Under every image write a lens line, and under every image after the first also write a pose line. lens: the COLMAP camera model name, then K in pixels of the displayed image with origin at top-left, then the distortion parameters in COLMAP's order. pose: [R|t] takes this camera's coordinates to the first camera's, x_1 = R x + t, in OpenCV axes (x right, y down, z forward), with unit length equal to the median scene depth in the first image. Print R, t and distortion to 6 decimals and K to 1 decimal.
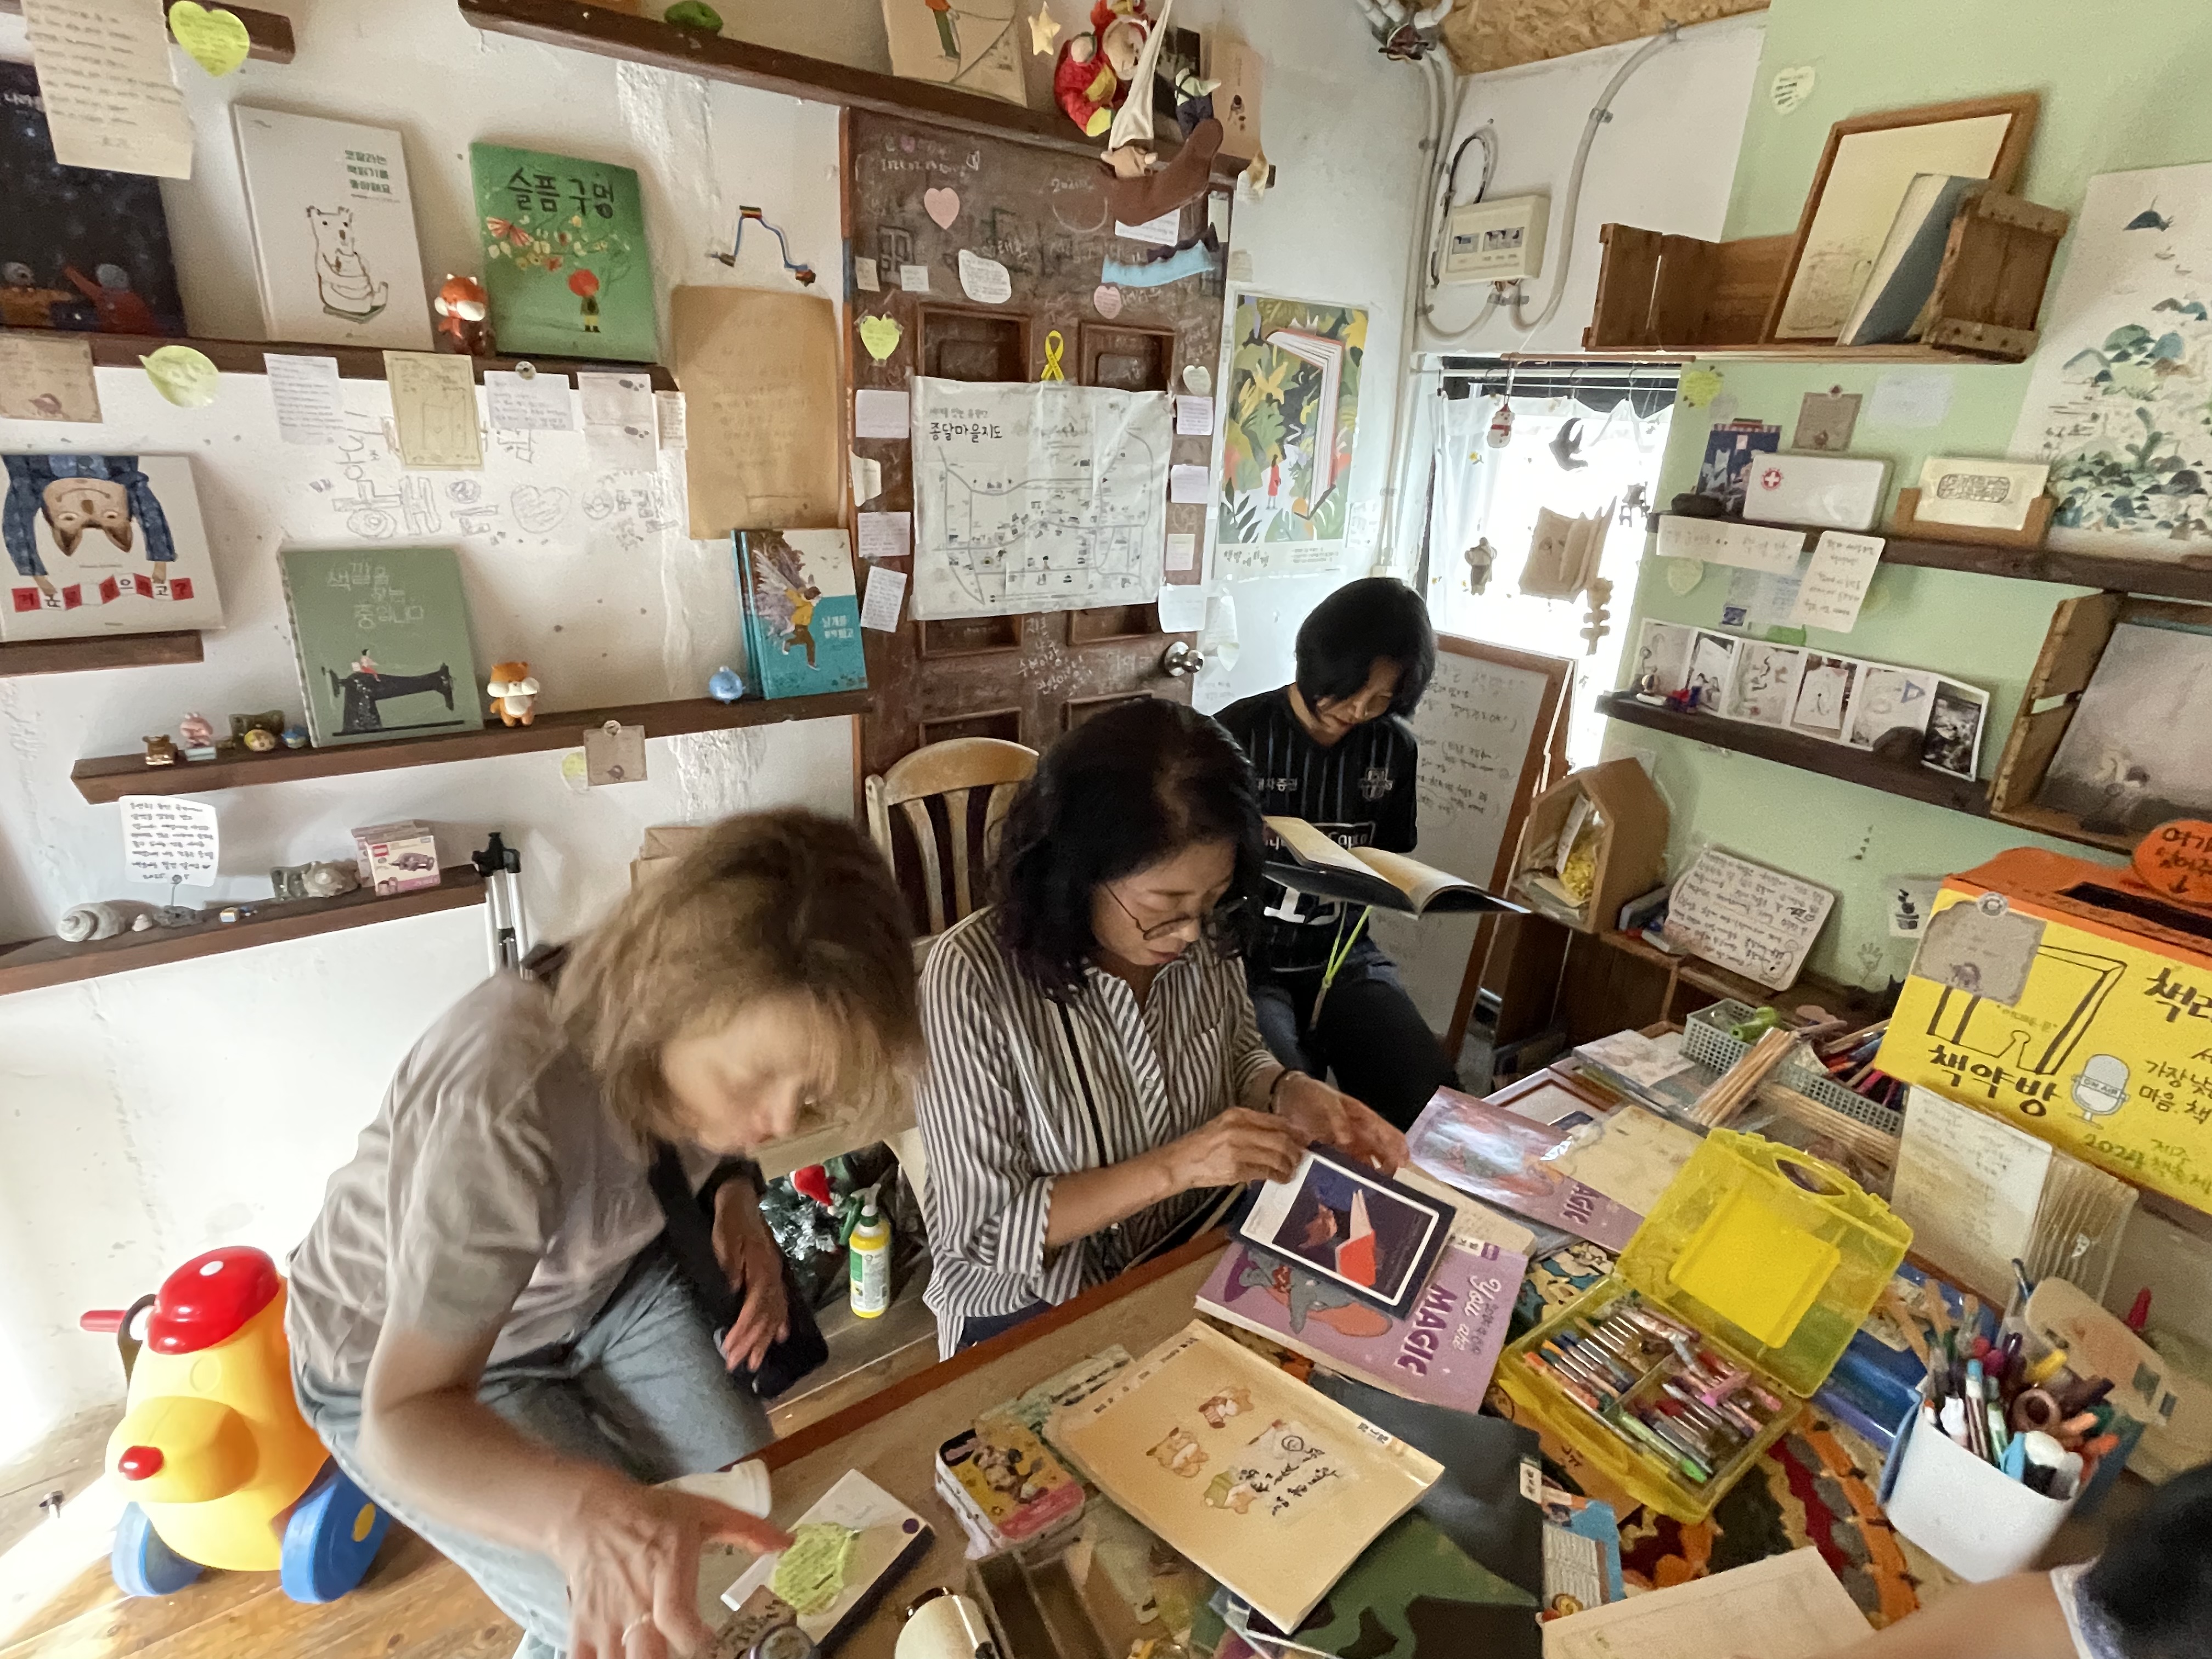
lens RADIAL K [[1093.6, 0, 1106.0], [0, 1093.6, 829.5], [0, 0, 1]] dist [0.000559, -0.000047]
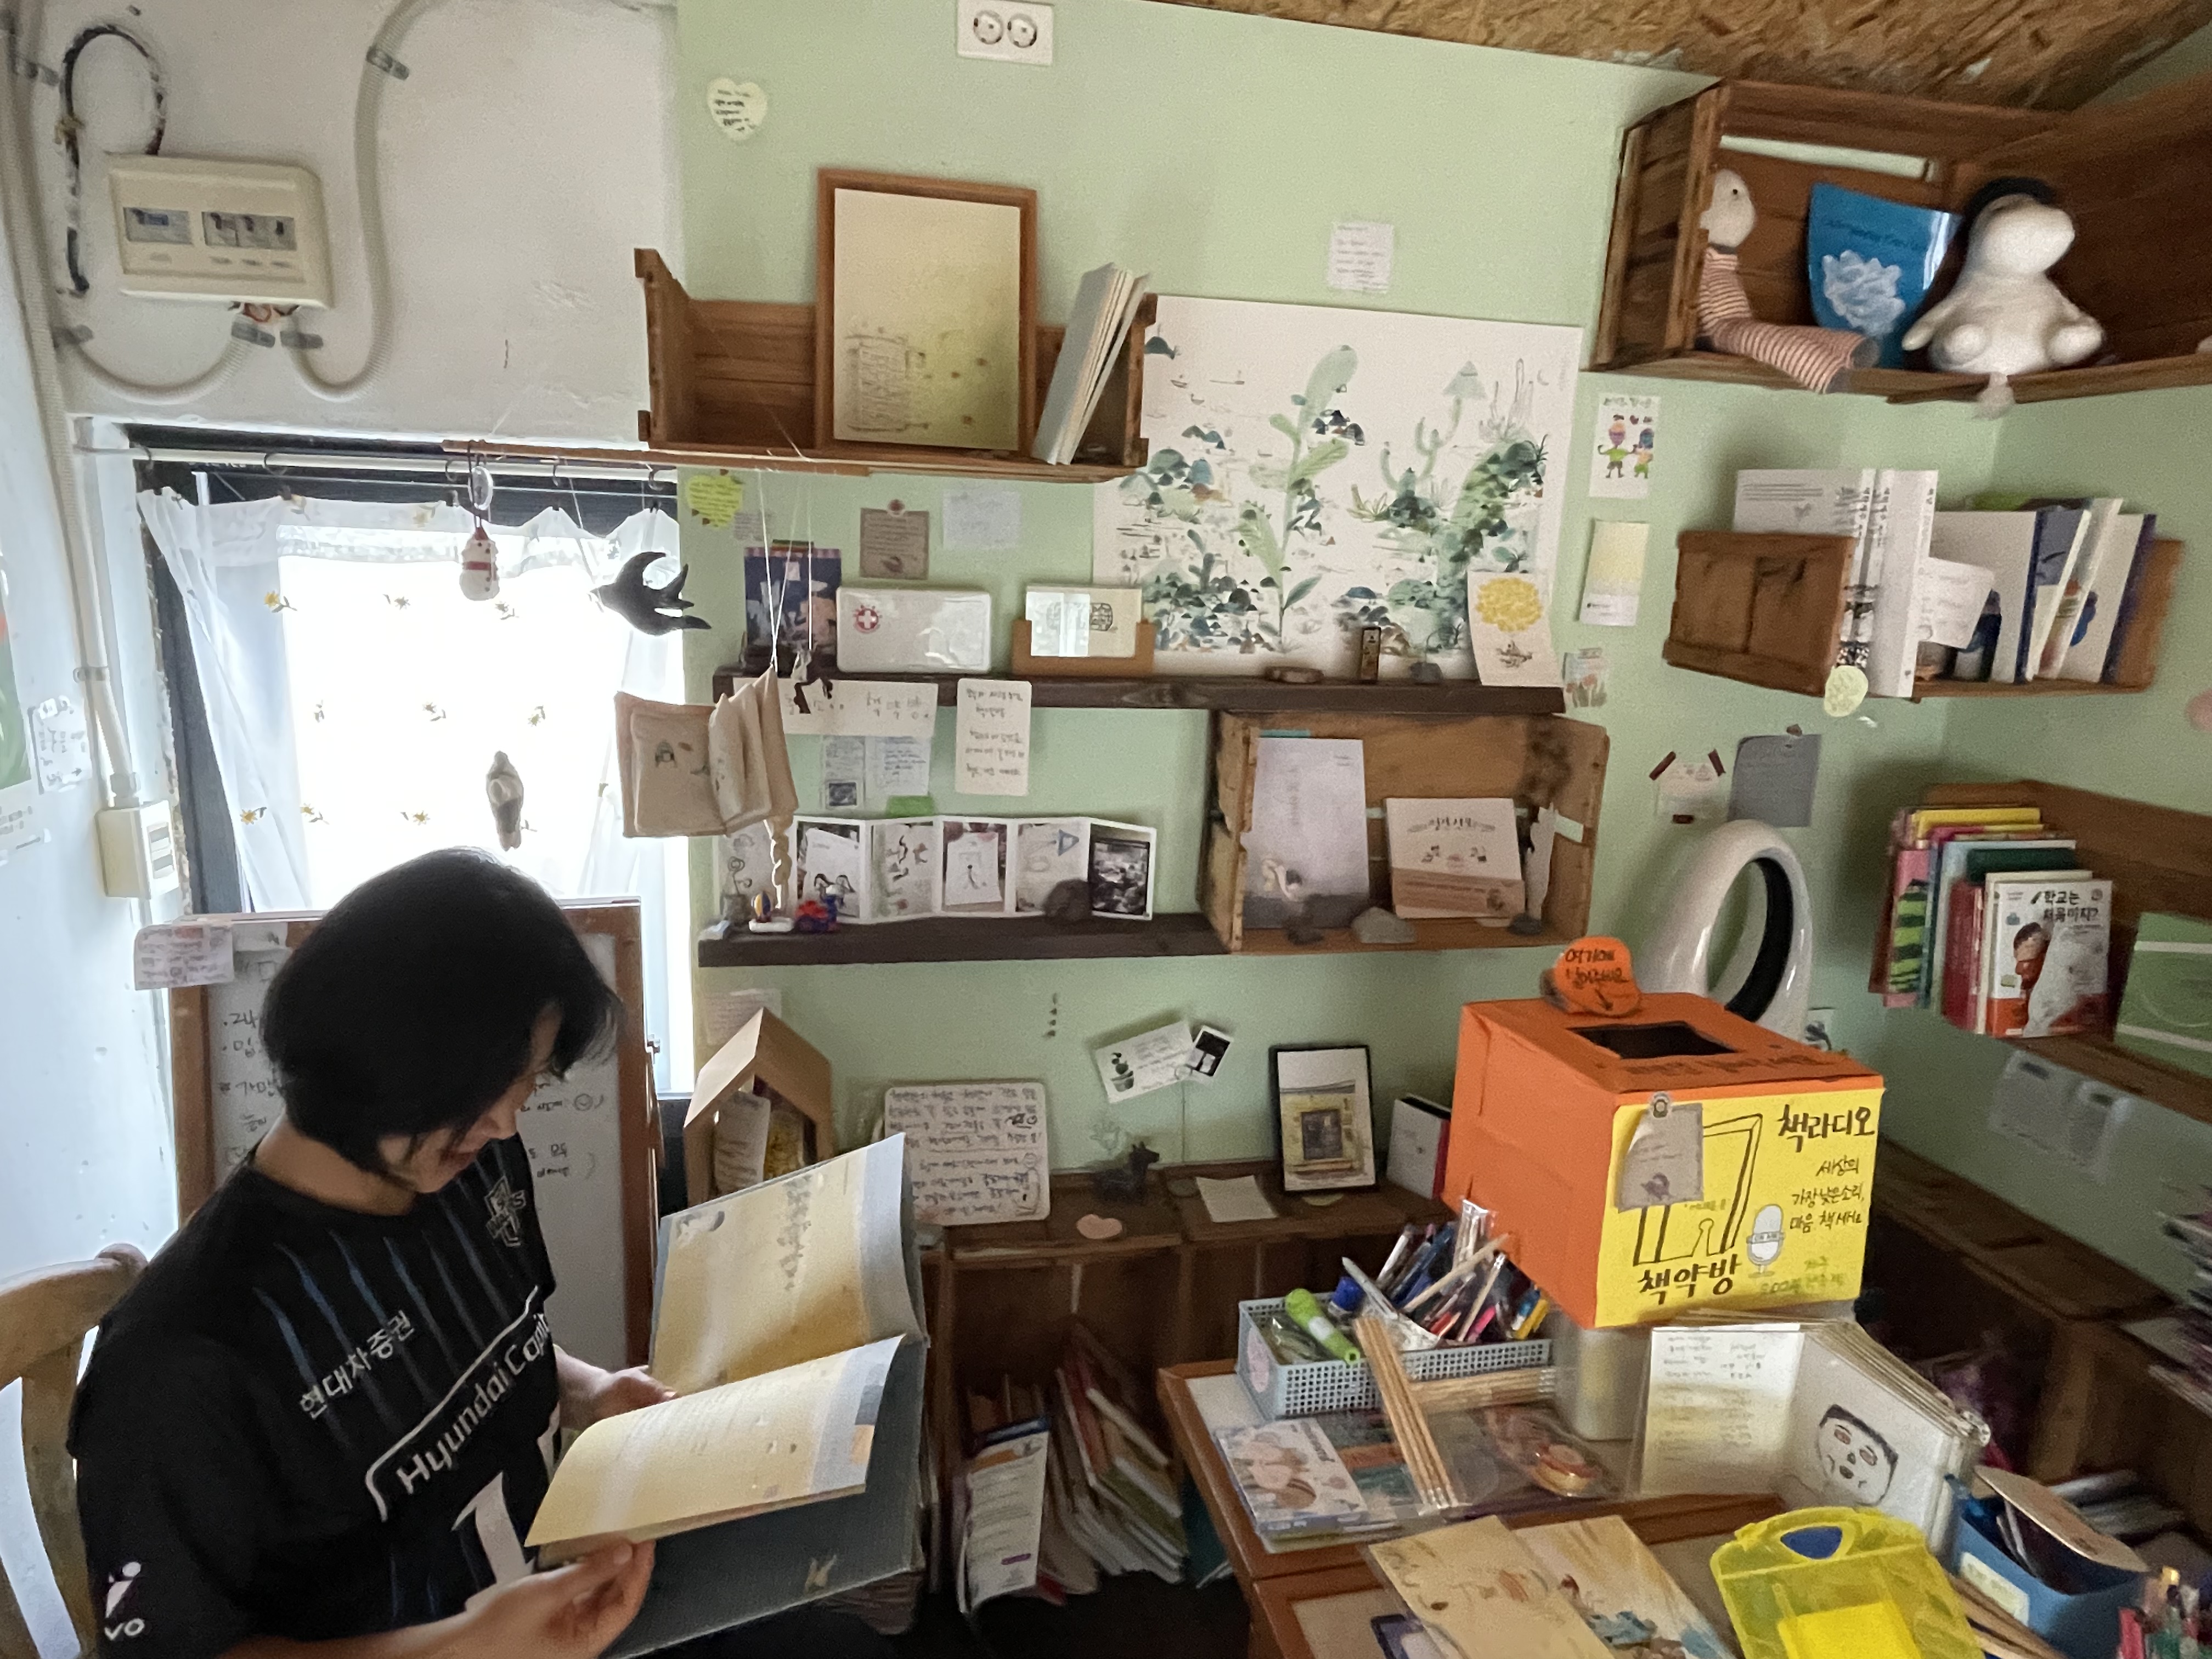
lens RADIAL K [[1247.3, 0, 1106.0], [0, 1247.3, 829.5], [0, 0, 1]] dist [-0.002598, -0.001154]
pose [[0.401290, -0.239626, 0.884051, -0.131200], [0.314103, 0.942648, 0.112931, -0.244336], [-0.860410, 0.232365, 0.453542, 0.534931]]
